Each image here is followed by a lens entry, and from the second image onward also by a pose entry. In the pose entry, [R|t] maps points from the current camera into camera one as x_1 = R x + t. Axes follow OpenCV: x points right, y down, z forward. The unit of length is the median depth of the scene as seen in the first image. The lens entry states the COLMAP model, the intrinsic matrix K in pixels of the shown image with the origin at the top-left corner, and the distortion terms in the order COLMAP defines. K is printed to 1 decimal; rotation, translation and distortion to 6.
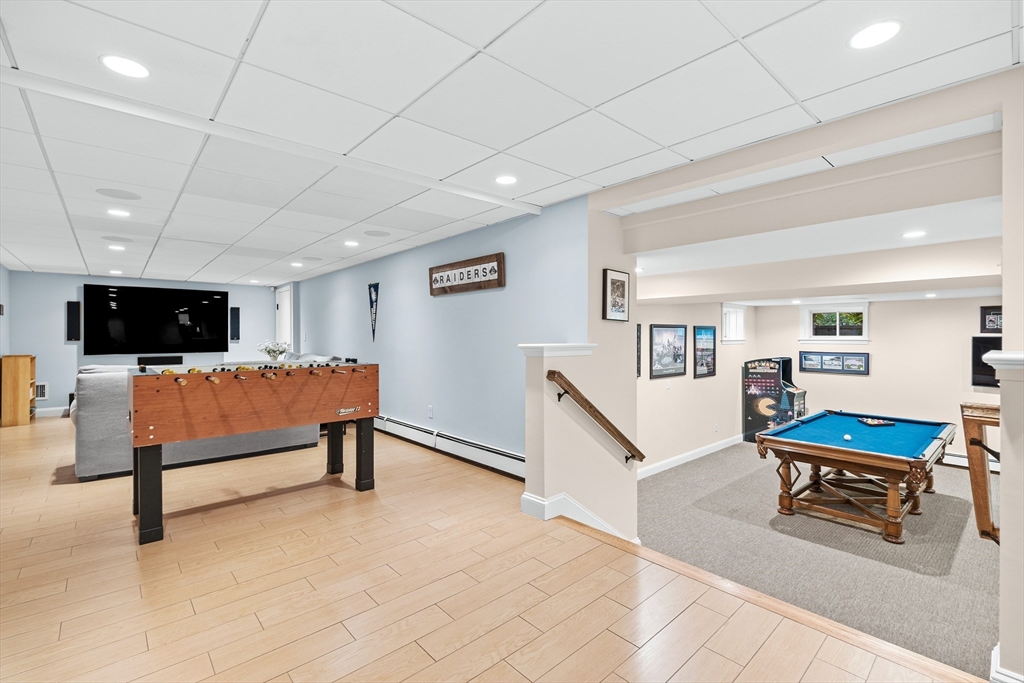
lens RADIAL K [[456.6, 0, 512.6], [0, 456.6, 339.9], [0, 0, 1]] dist [-0.000029, 0.000000]
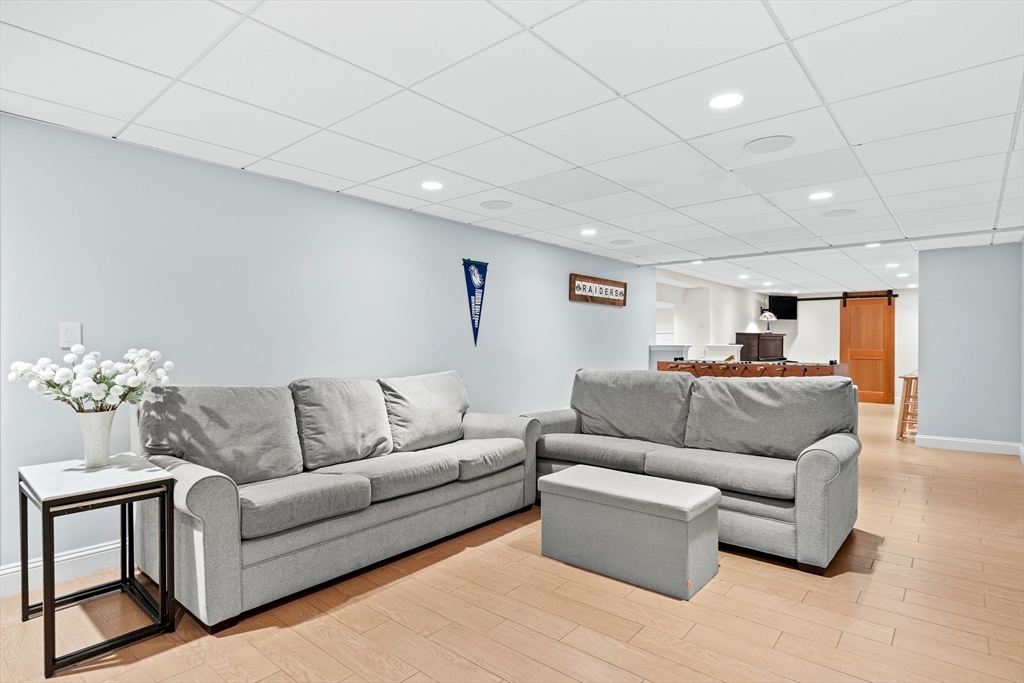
lens RADIAL K [[540.2, 0, 508.2], [0, 540.2, 348.2], [0, 0, 1]] dist [0.008142, 0.000877]
pose [[-0.131305, -0.008966, 0.991301, -1.468399], [0.002562, 0.999953, 0.009383, 0.000525], [-0.991339, 0.003772, -0.131276, 1.388028]]
